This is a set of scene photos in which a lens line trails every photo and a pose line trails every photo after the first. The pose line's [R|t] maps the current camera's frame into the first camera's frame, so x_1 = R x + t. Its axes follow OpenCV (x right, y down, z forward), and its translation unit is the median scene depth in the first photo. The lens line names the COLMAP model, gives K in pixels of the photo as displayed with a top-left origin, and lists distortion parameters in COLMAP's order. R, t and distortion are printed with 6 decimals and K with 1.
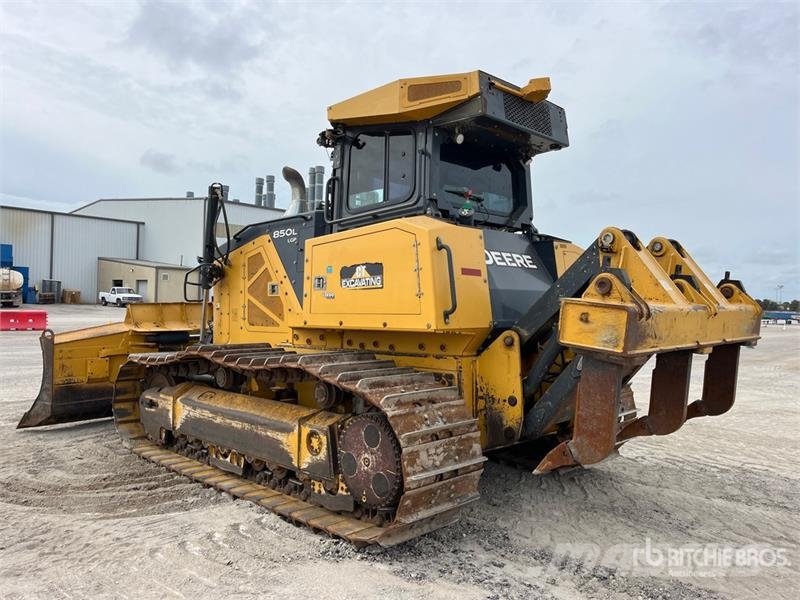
lens RADIAL K [[611.8, 0, 399.4], [0, 611.8, 289.6], [0, 0, 1]] dist [0.073511, -0.096378]
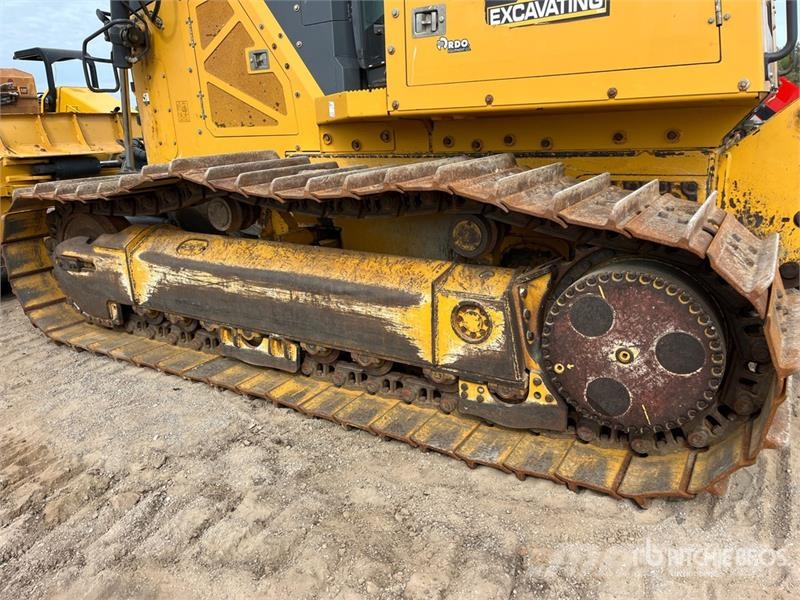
lens RADIAL K [[611.8, 0, 399.4], [0, 611.8, 289.6], [0, 0, 1]] dist [0.073511, -0.096378]
pose [[0.975096, -0.102589, 0.196628, -0.276249], [0.038667, 0.951643, 0.304762, 0.043820], [-0.218385, -0.289570, 0.931911, 0.452092]]
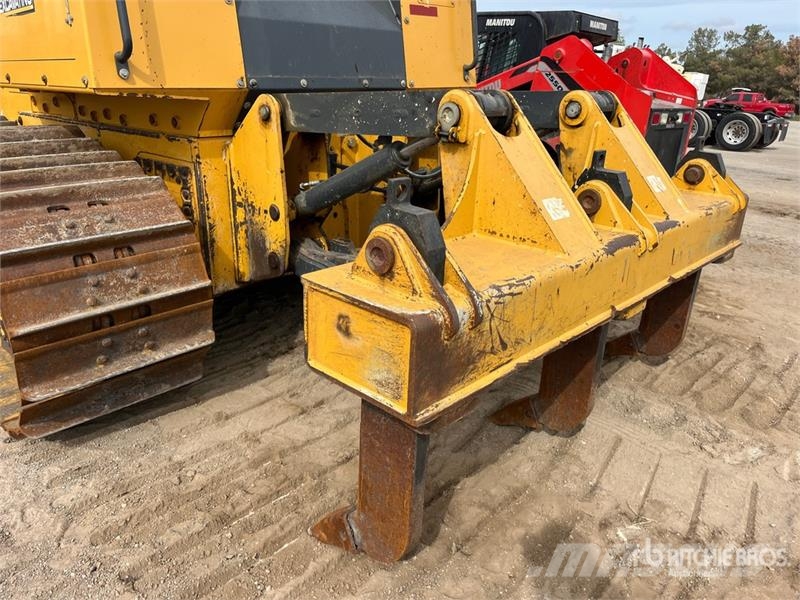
lens RADIAL K [[611.8, 0, 399.4], [0, 611.8, 289.6], [0, 0, 1]] dist [0.073511, -0.096378]
pose [[0.999855, 0.010054, 0.013759, 0.265993], [-0.014324, 0.933241, 0.358966, 0.024589], [-0.009231, -0.359111, 0.933249, 0.340113]]
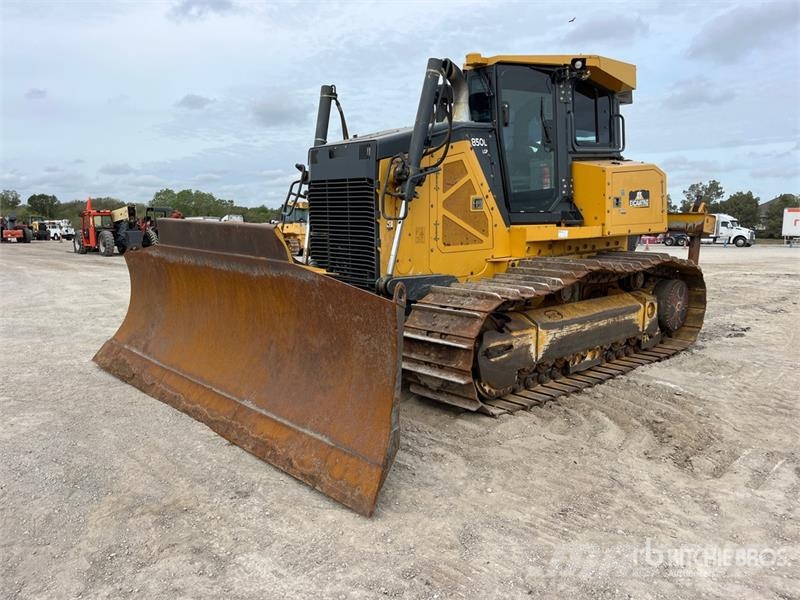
lens RADIAL K [[588.1, 0, 400.0], [0, 588.1, 300.0], [0, 0, 1]] dist [0.070838, -0.078371]
pose [[0.059608, -0.163248, 0.984783, -1.451849], [-0.027357, 0.985899, 0.165089, -0.001326], [-0.997847, -0.036782, 0.054301, 1.380590]]
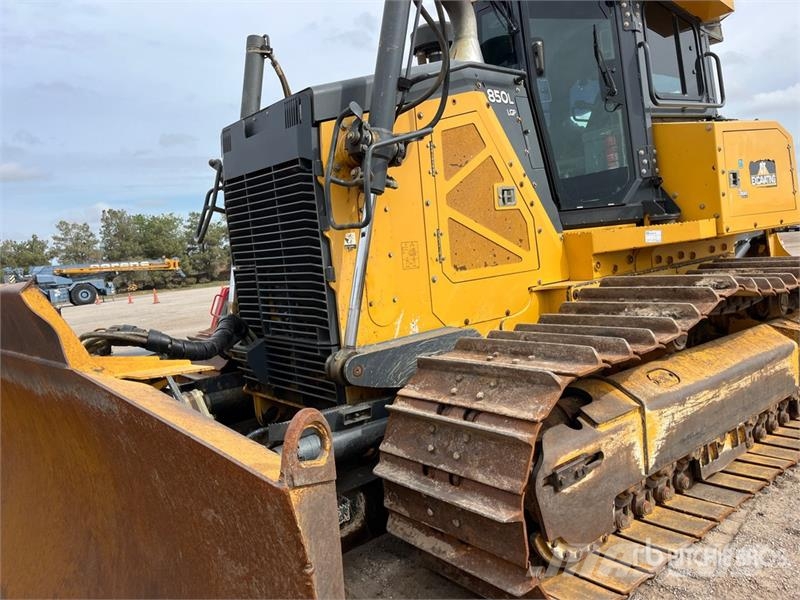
lens RADIAL K [[611.8, 0, 399.4], [0, 611.8, 289.6], [0, 0, 1]] dist [0.073511, -0.096378]
pose [[0.105736, -0.092659, 0.990068, -1.008099], [0.057681, 0.994544, 0.086918, 0.038282], [-0.992720, 0.047918, 0.110504, 1.349091]]
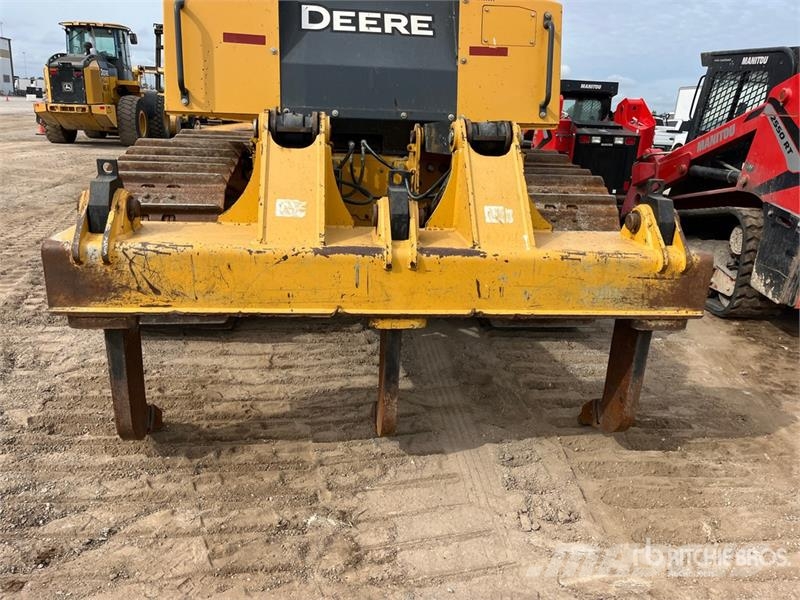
lens RADIAL K [[602.8, 0, 393.1], [0, 602.8, 299.4], [0, 0, 1]] dist [0.070335, -0.091127]
pose [[0.765622, 0.207772, -0.608813, 0.714921], [-0.011548, 0.950691, 0.309924, 0.039090], [0.643187, -0.230254, 0.730270, 0.425016]]
